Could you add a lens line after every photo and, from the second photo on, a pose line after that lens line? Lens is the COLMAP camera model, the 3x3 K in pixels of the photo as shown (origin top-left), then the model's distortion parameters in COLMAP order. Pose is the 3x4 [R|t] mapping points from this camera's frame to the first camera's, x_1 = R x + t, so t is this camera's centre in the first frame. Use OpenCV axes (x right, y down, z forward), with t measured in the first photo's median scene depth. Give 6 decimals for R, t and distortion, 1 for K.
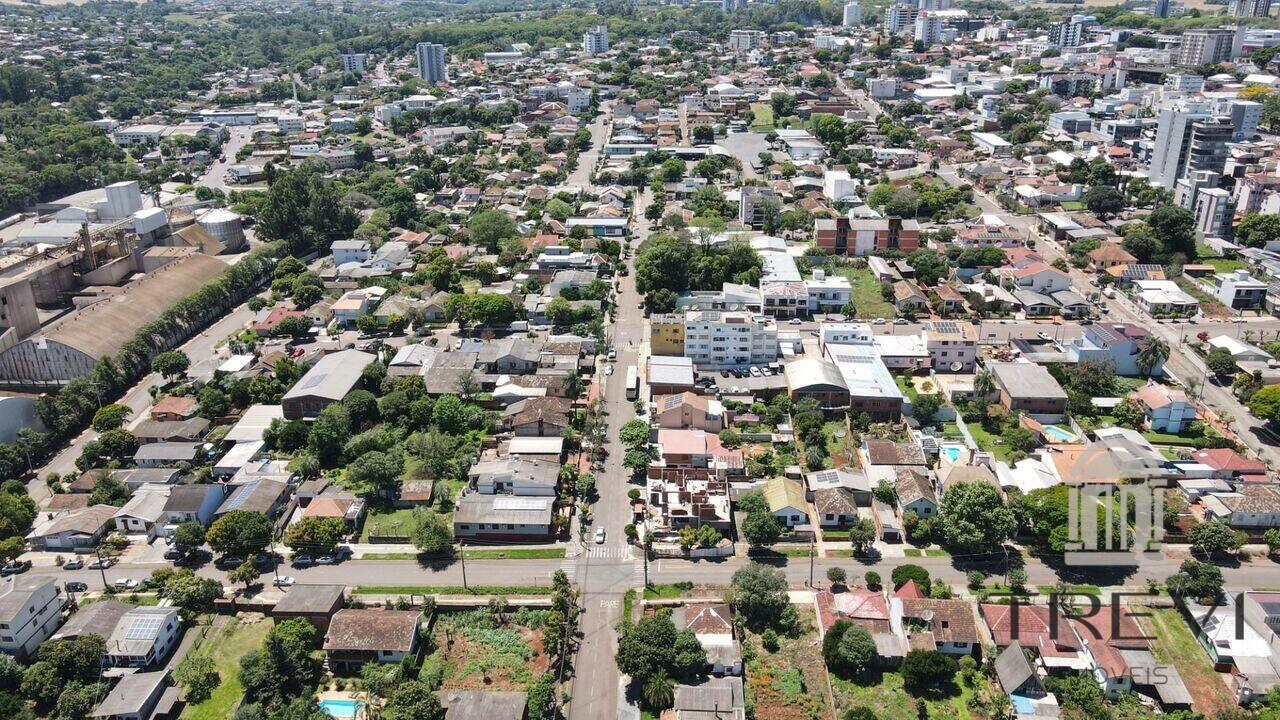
lens RADIAL K [[943.4, 0, 637.5], [0, 943.4, 357.0], [0, 0, 1]] dist [-0.018564, 0.066335]
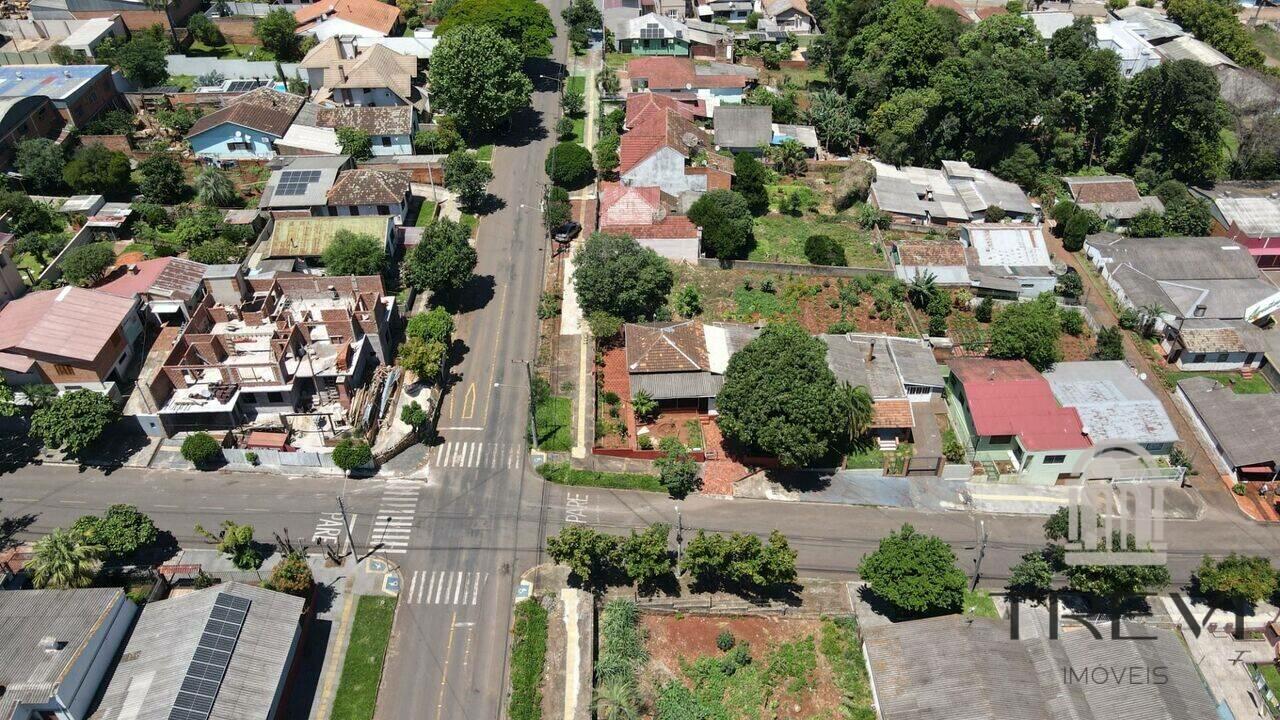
lens RADIAL K [[943.4, 0, 637.5], [0, 943.4, 357.0], [0, 0, 1]] dist [-0.018564, 0.066335]
pose [[-0.055090, -0.610036, 0.790456, -0.264331], [0.381010, 0.718912, 0.581376, -0.036598], [-0.922928, 0.333200, 0.192825, 0.645631]]
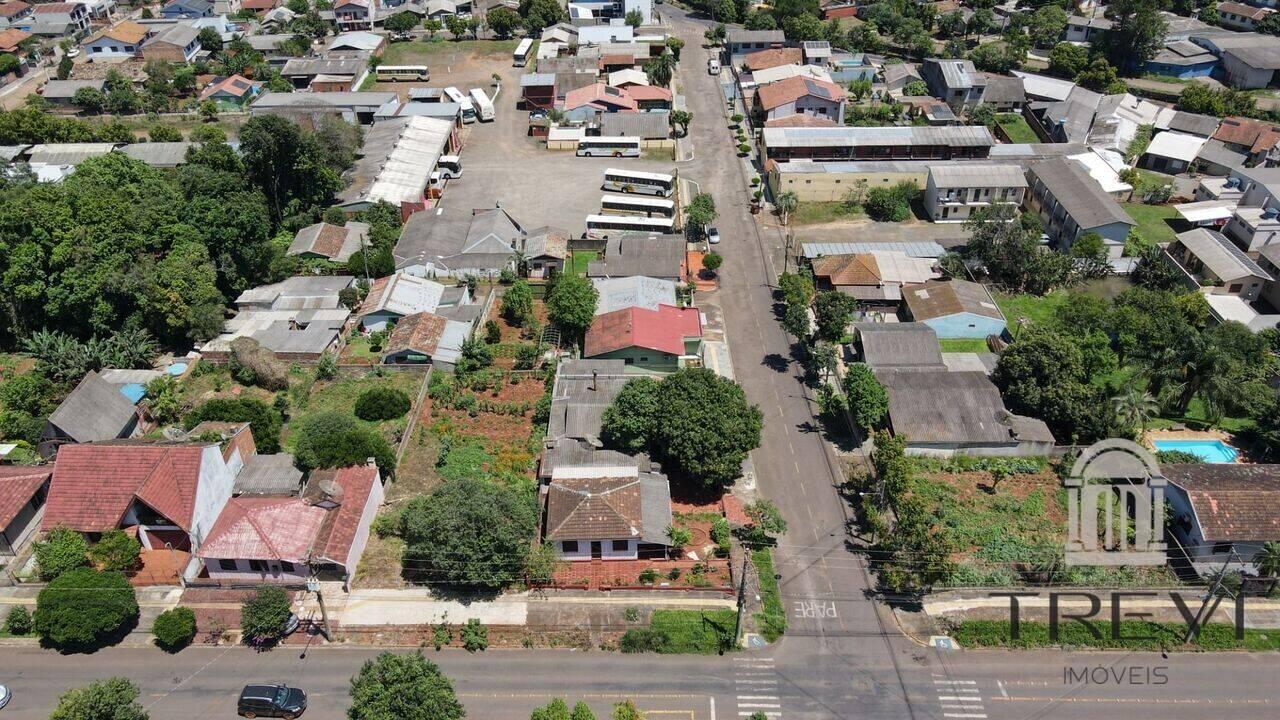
lens RADIAL K [[943.4, 0, 637.5], [0, 943.4, 357.0], [0, 0, 1]] dist [-0.018564, 0.066335]
pose [[-0.999014, 0.037531, -0.023730, 0.043493], [0.001106, 0.555280, 0.831662, -0.122073], [0.044390, 0.830816, -0.554774, 0.857081]]
